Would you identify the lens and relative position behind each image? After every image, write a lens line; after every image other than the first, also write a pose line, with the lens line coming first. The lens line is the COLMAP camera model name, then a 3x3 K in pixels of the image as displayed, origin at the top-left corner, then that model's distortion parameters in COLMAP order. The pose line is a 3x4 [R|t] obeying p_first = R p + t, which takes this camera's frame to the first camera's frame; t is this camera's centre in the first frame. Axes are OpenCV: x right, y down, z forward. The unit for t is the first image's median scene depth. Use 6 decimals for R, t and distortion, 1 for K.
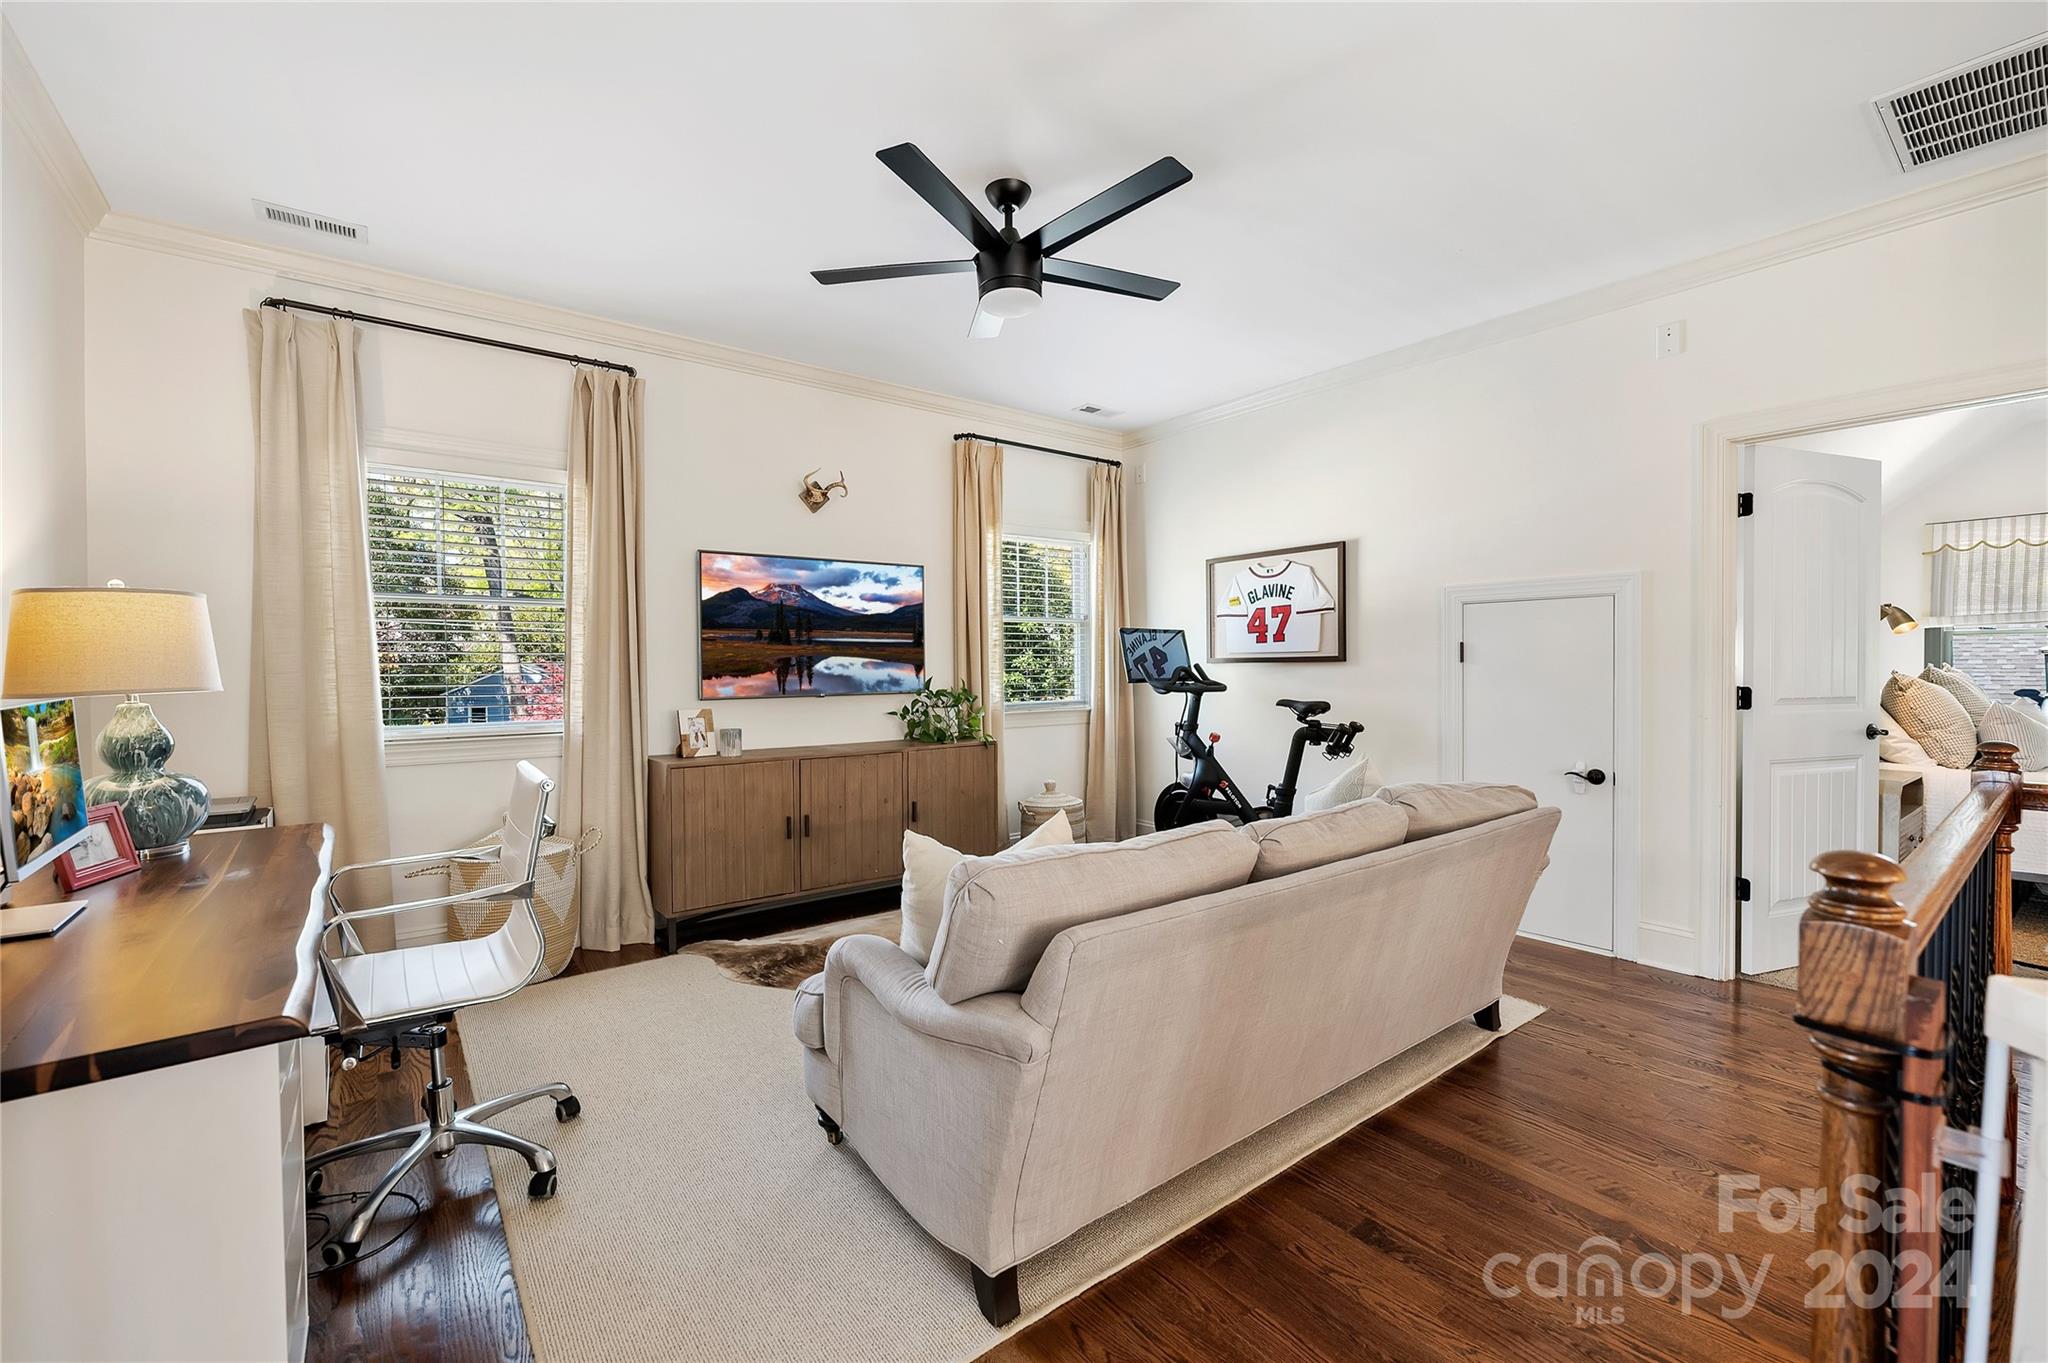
lens RADIAL K [[830.8, 0, 1025.5], [0, 830.8, 664.4], [0, 0, 1]] dist [0.003421, -0.000930]
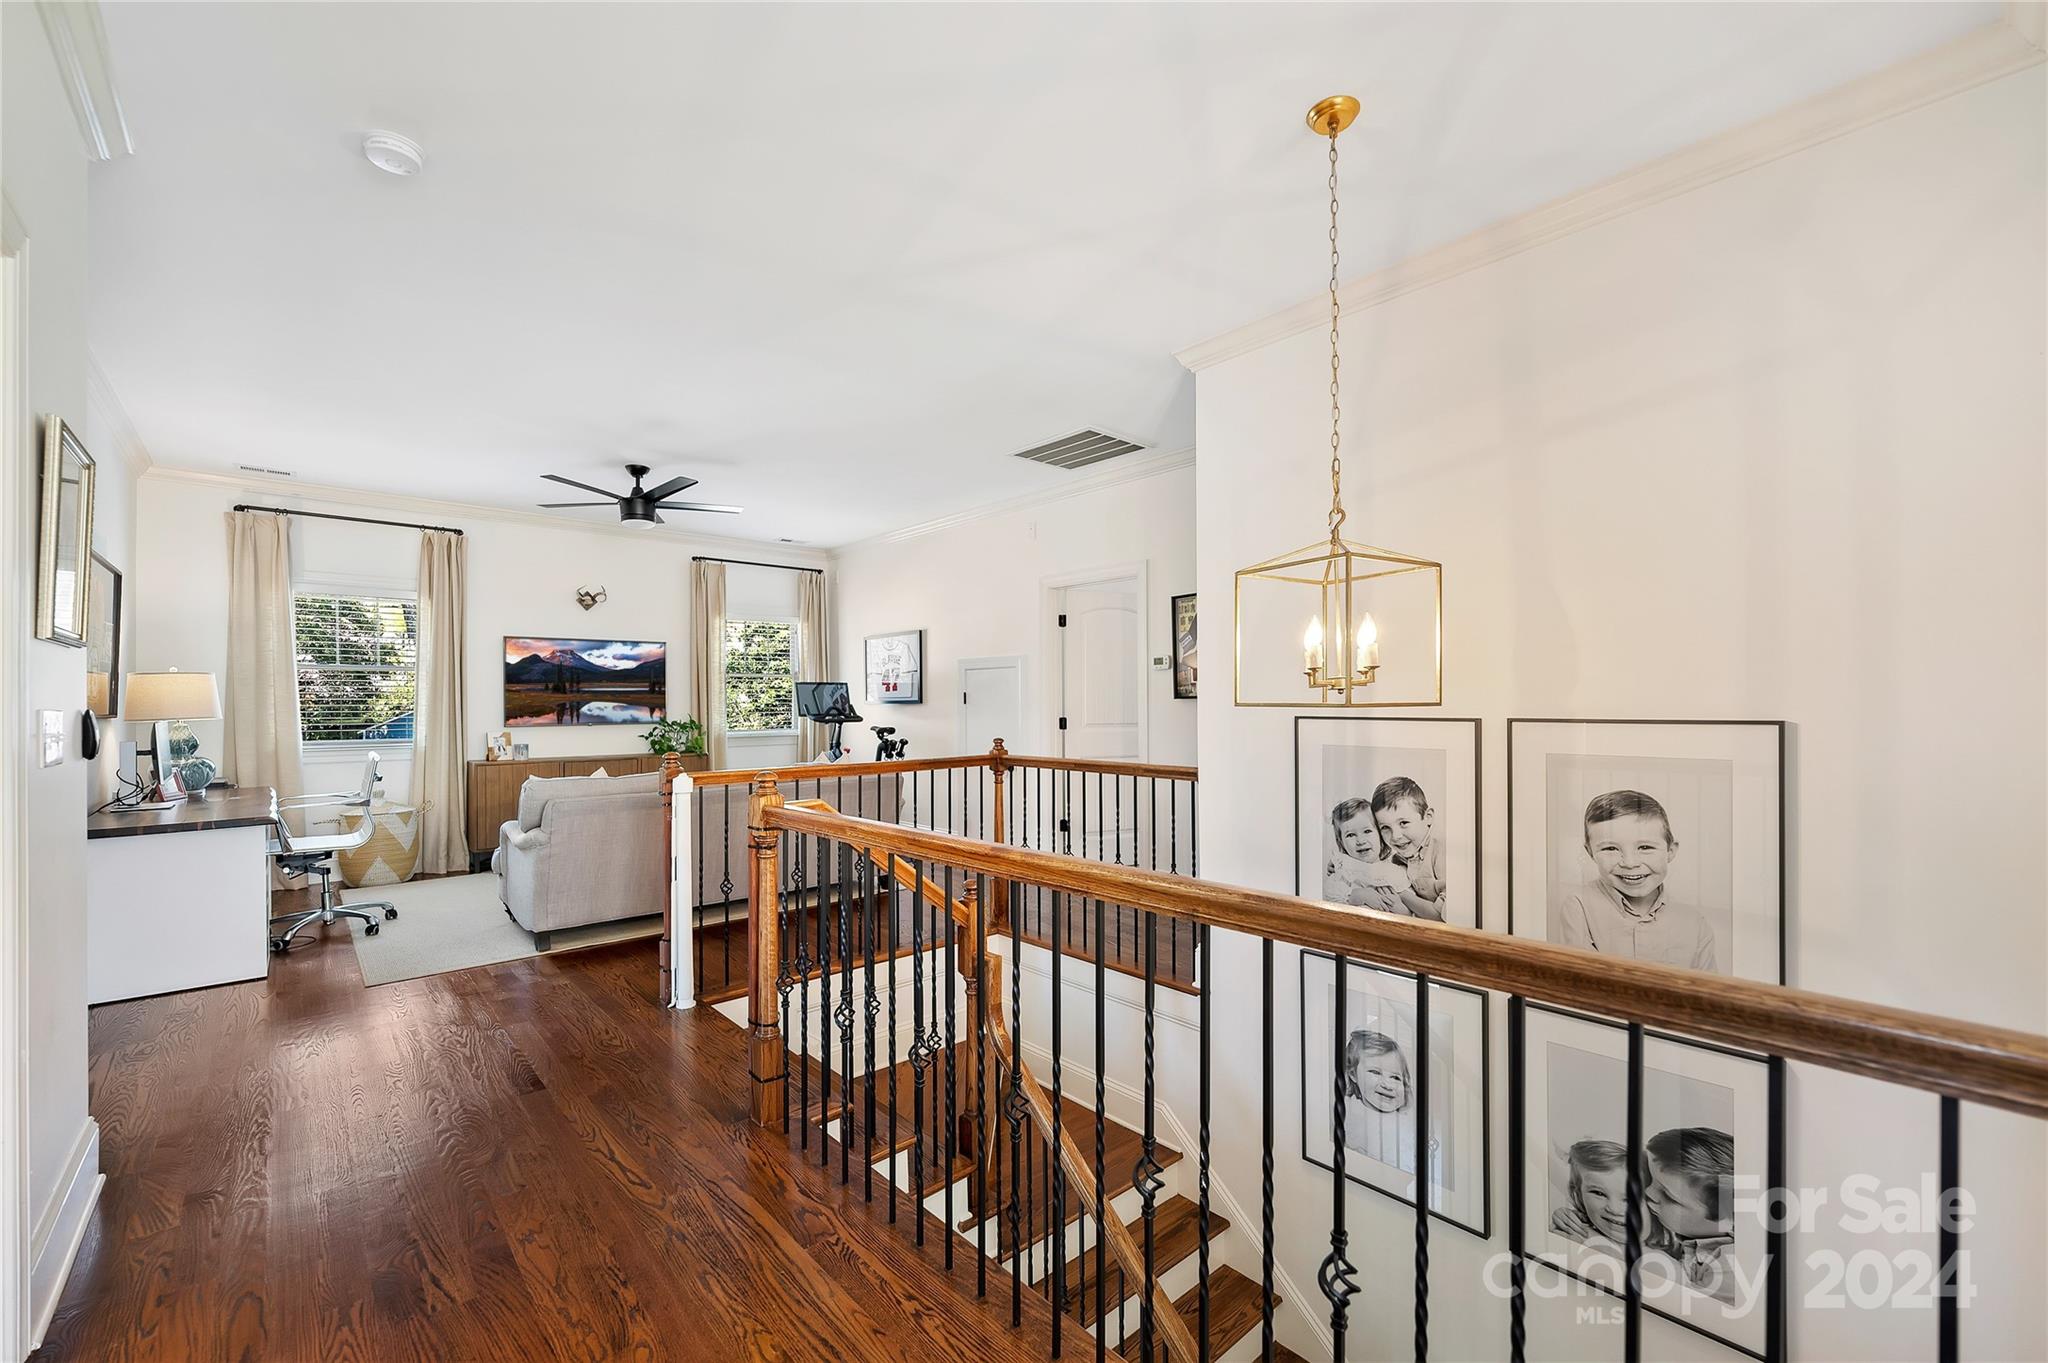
lens RADIAL K [[830.8, 0, 1035.3], [0, 830.8, 689.0], [0, 0, 1]] dist [0.003421, -0.000930]
pose [[0.997727, 0.001184, 0.067375, 0.561920], [-0.000079, 0.999865, -0.016402, -0.005674], [-0.067385, 0.016360, 0.997593, -0.736976]]
